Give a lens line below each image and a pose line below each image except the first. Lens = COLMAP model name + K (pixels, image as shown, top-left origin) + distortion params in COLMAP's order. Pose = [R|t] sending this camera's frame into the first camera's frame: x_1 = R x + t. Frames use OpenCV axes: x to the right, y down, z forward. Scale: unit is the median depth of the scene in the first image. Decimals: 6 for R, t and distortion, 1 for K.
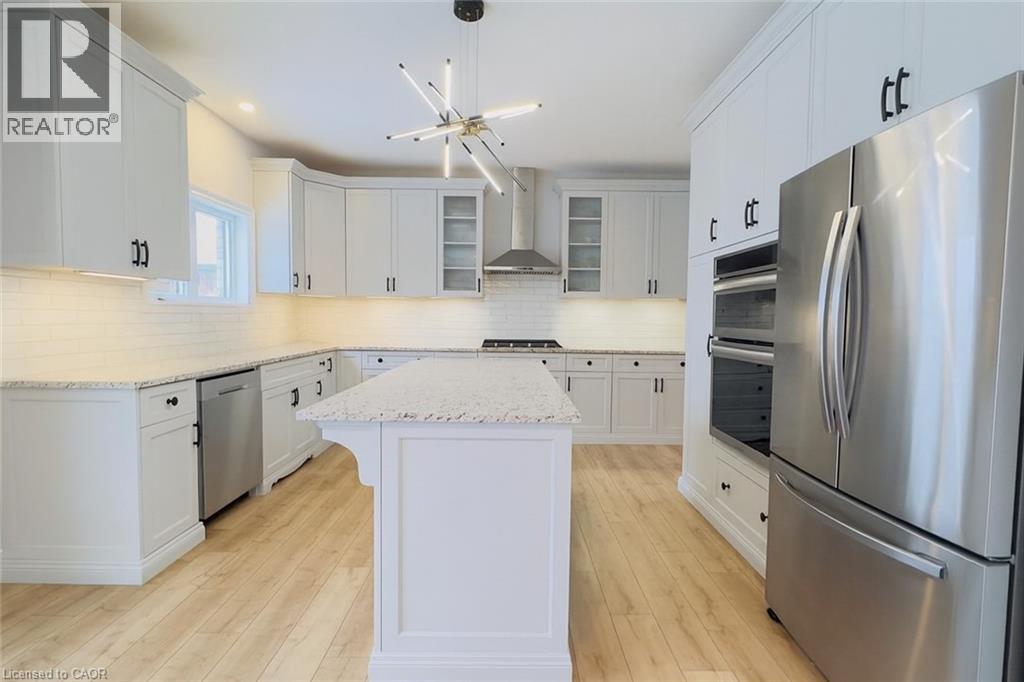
lens RADIAL K [[491.6, 0, 512.0], [0, 491.6, 341.0], [0, 0, 1]] dist [-0.001460, -0.000346]
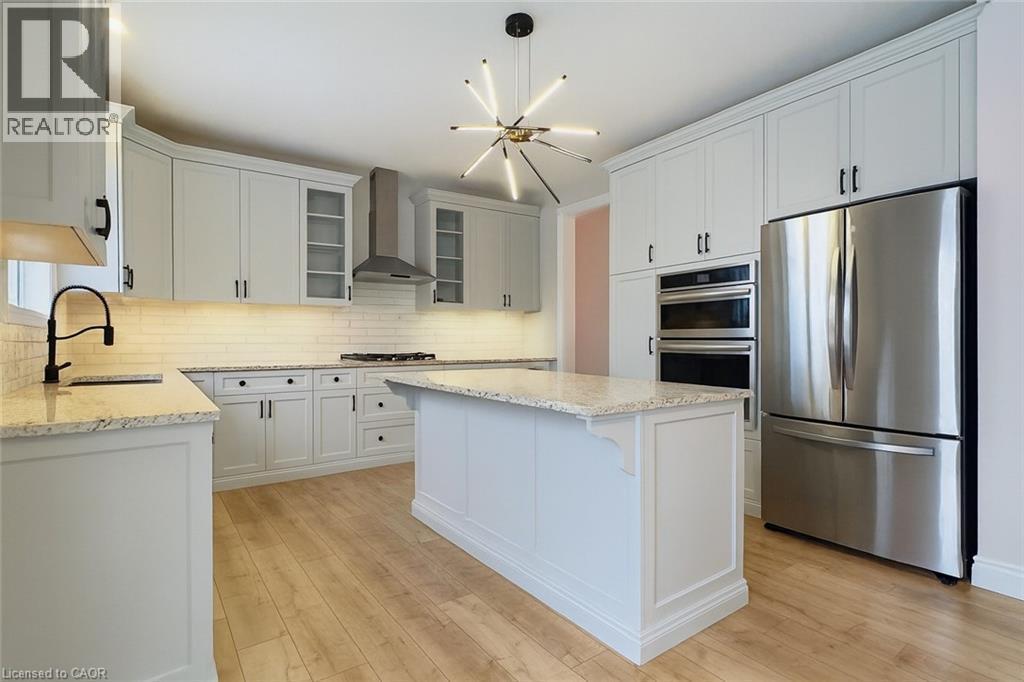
lens RADIAL K [[507.6, 0, 512.0], [0, 507.6, 341.0], [0, 0, 1]] dist [-0.018075, 0.000168]
pose [[0.825091, -0.021046, 0.564608, -0.345410], [0.042410, 0.998794, -0.024744, 0.008905], [-0.563406, 0.044361, 0.824988, 0.076276]]
